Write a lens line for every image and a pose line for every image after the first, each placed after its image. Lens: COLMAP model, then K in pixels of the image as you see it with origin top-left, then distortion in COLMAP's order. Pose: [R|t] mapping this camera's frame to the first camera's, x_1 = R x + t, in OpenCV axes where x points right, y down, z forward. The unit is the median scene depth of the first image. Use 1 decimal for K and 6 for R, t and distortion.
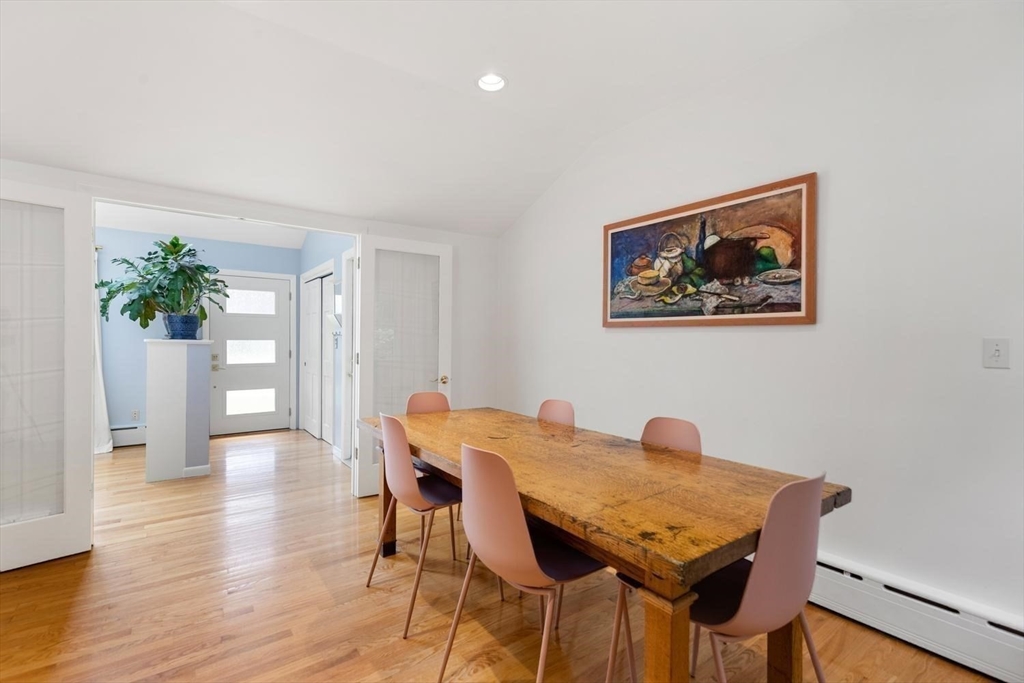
lens RADIAL K [[462.1, 0, 509.2], [0, 462.1, 343.3], [0, 0, 1]] dist [0.003024, 0.000052]
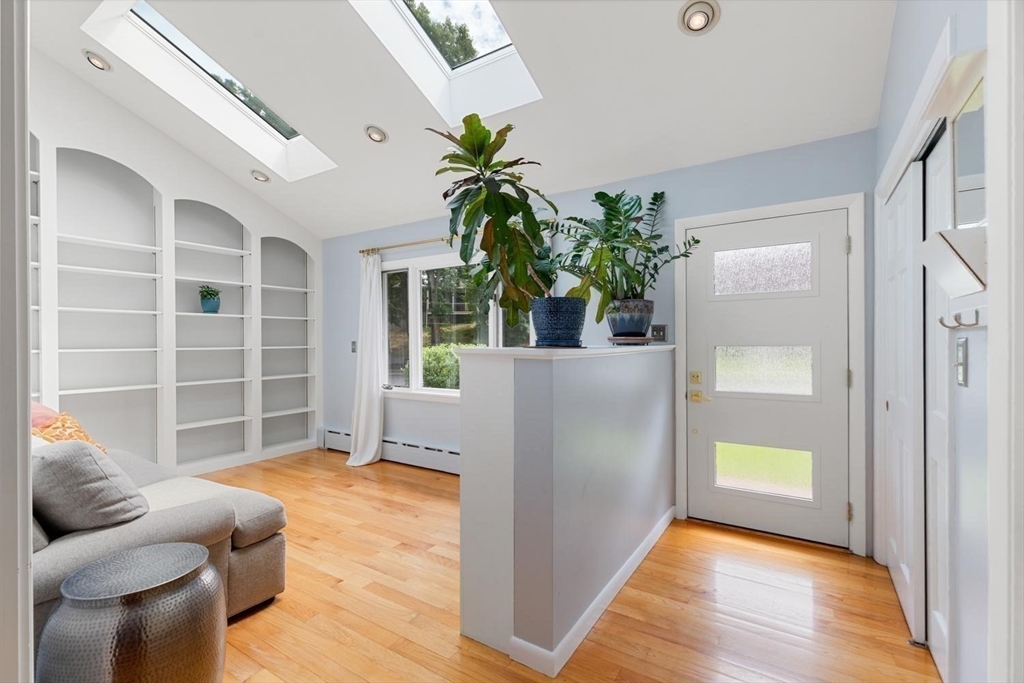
lens RADIAL K [[455.4, 0, 515.9], [0, 455.4, 346.6], [0, 0, 1]] dist [-0.000720, -0.000188]
pose [[0.361532, -0.001947, -0.932358, -0.436618], [0.004312, 0.999991, -0.000417, -0.015479], [0.932350, -0.003869, 0.361537, 1.284674]]
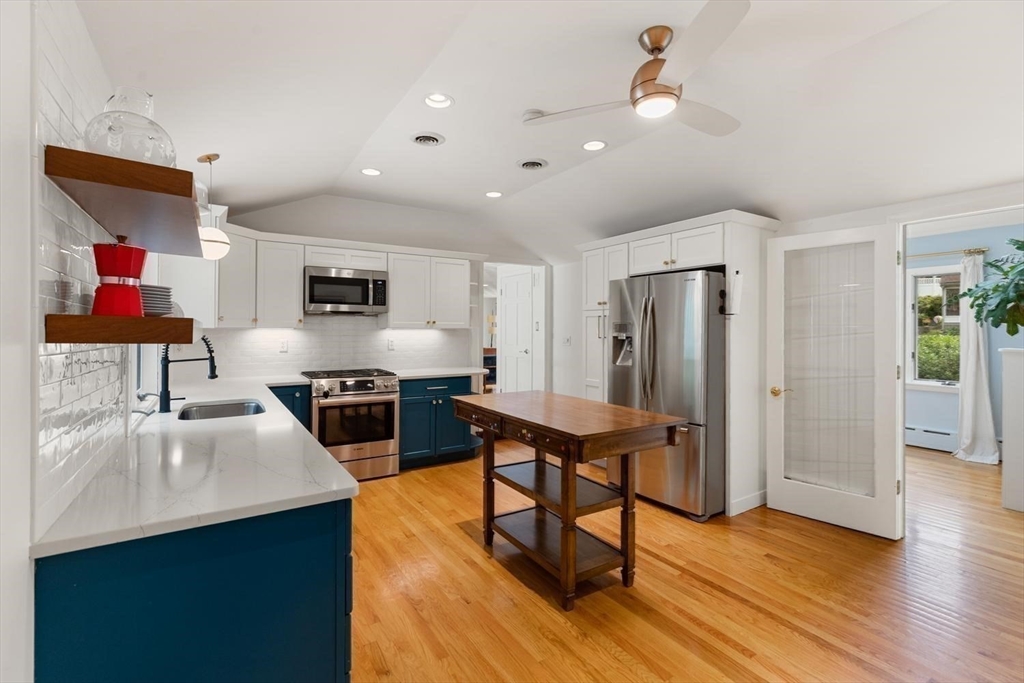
lens RADIAL K [[464.5, 0, 511.6], [0, 464.5, 330.3], [0, 0, 1]] dist [0.002597, -0.000589]
pose [[-0.065573, -0.006832, -0.997824, 0.277417], [-0.010499, 0.999926, -0.006156, -0.042114], [0.997793, 0.010072, -0.065640, 0.146294]]
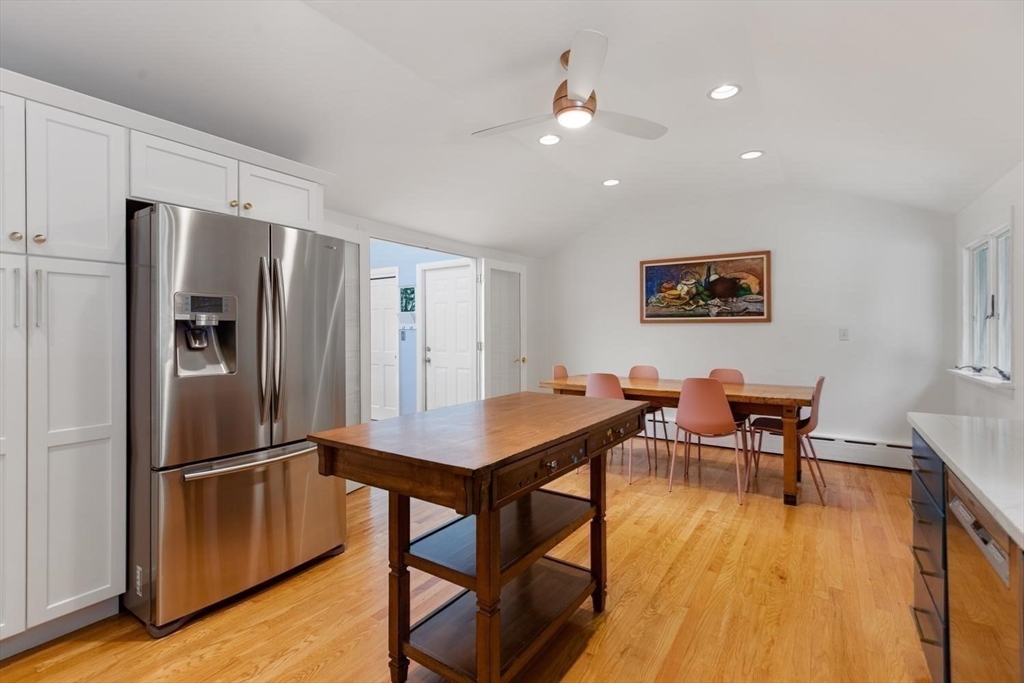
lens RADIAL K [[464.5, 0, 511.6], [0, 464.5, 330.3], [0, 0, 1]] dist [0.002597, -0.000589]
pose [[0.940410, -0.012027, 0.339829, -0.968064], [0.014300, 0.999889, -0.004185, -0.010391], [-0.339741, 0.008795, 0.940478, -0.487776]]
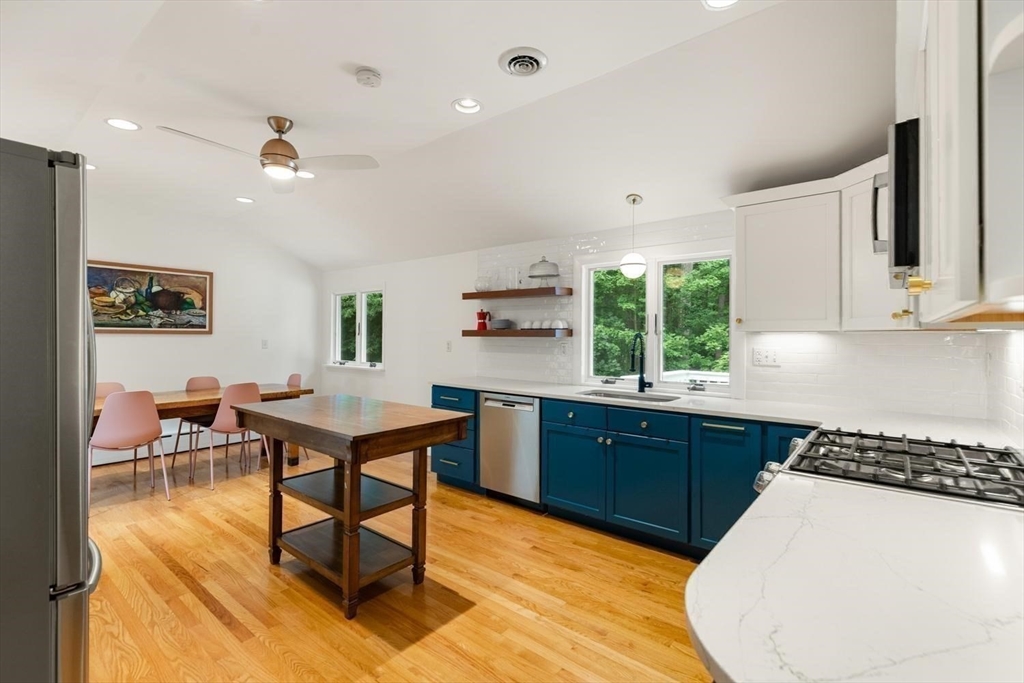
lens RADIAL K [[464.5, 0, 511.6], [0, 464.5, 330.3], [0, 0, 1]] dist [0.002597, -0.000589]
pose [[-0.257340, 0.001420, 0.966320, -1.756434], [-0.000905, 0.999998, -0.001710, -0.048877], [-0.966321, -0.001314, -0.257338, 0.084731]]
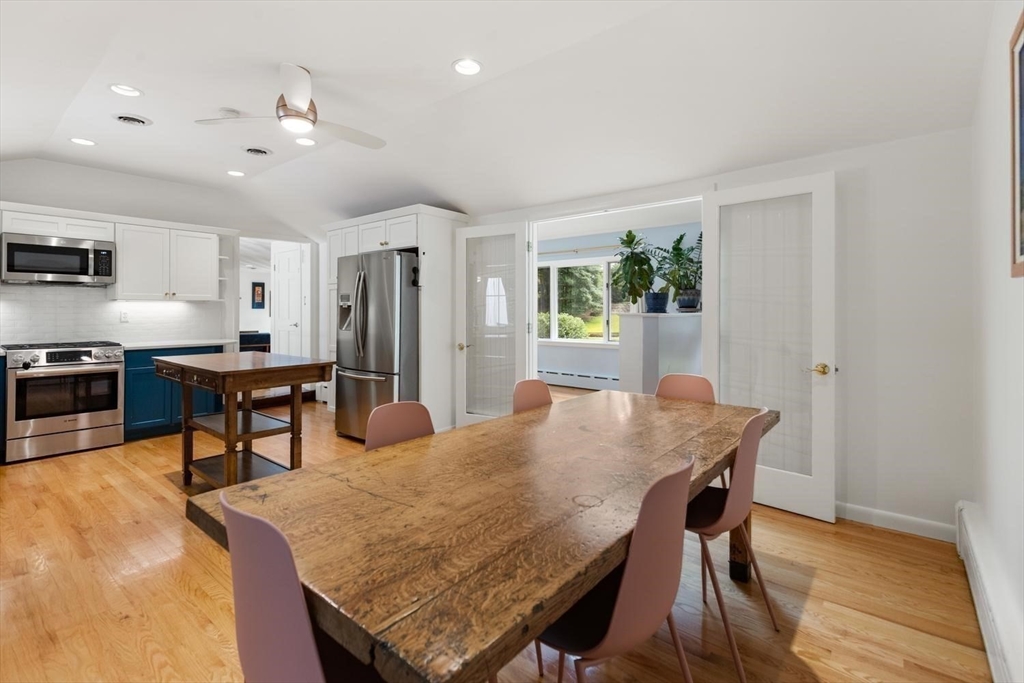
lens RADIAL K [[475.9, 0, 507.2], [0, 475.9, 310.7], [0, 0, 1]] dist [0.002742, -0.000099]
pose [[0.246498, -0.011852, -0.969071, 0.634748], [-0.002713, 0.999913, -0.012919, 0.004424], [0.969140, 0.005814, 0.246444, 0.536581]]
